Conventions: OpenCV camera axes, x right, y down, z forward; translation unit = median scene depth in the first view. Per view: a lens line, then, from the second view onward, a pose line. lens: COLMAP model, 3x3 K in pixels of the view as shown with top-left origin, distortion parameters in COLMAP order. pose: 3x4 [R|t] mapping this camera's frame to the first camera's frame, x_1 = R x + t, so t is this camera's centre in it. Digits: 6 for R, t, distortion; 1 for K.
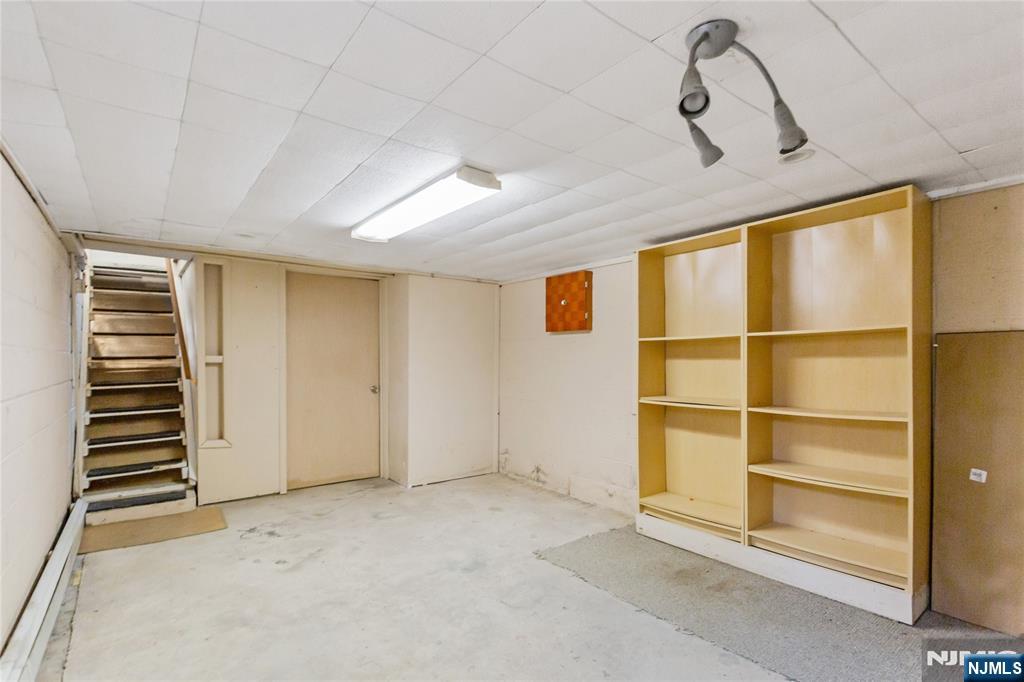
lens RADIAL K [[487.2, 0, 516.6], [0, 487.2, 350.6], [0, 0, 1]] dist [-0.000021, 0.000351]
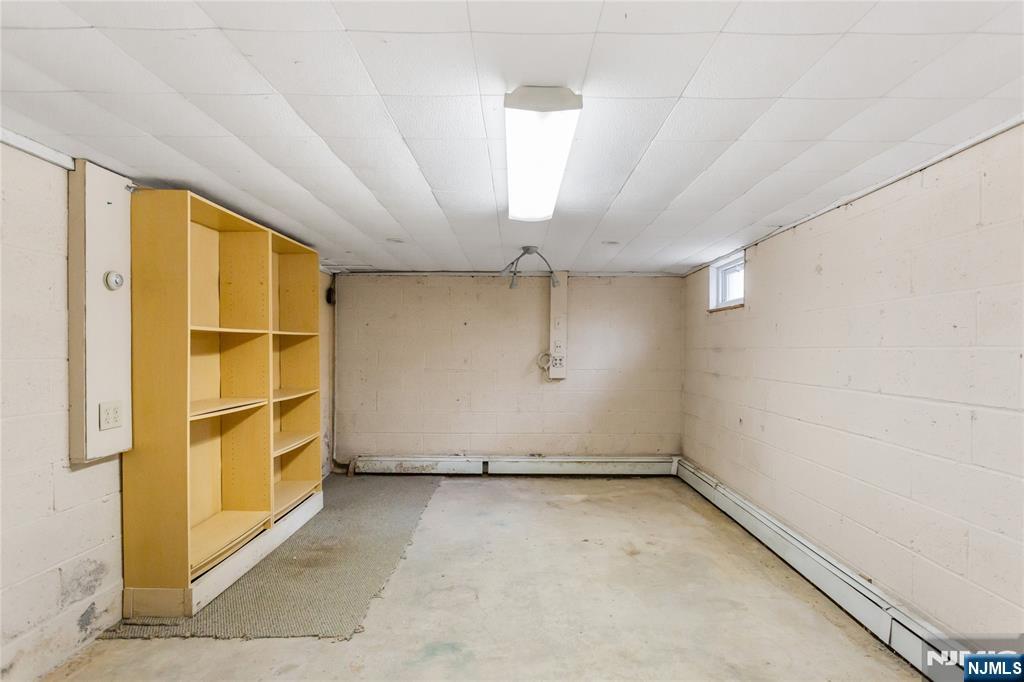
lens RADIAL K [[487.2, 0, 516.6], [0, 487.2, 350.6], [0, 0, 1]] dist [-0.000021, 0.000351]
pose [[-0.784484, 0.000071, 0.620150, -0.657684], [-0.012798, 0.999785, -0.016304, 0.018589], [-0.620018, -0.020727, -0.784314, 1.601053]]
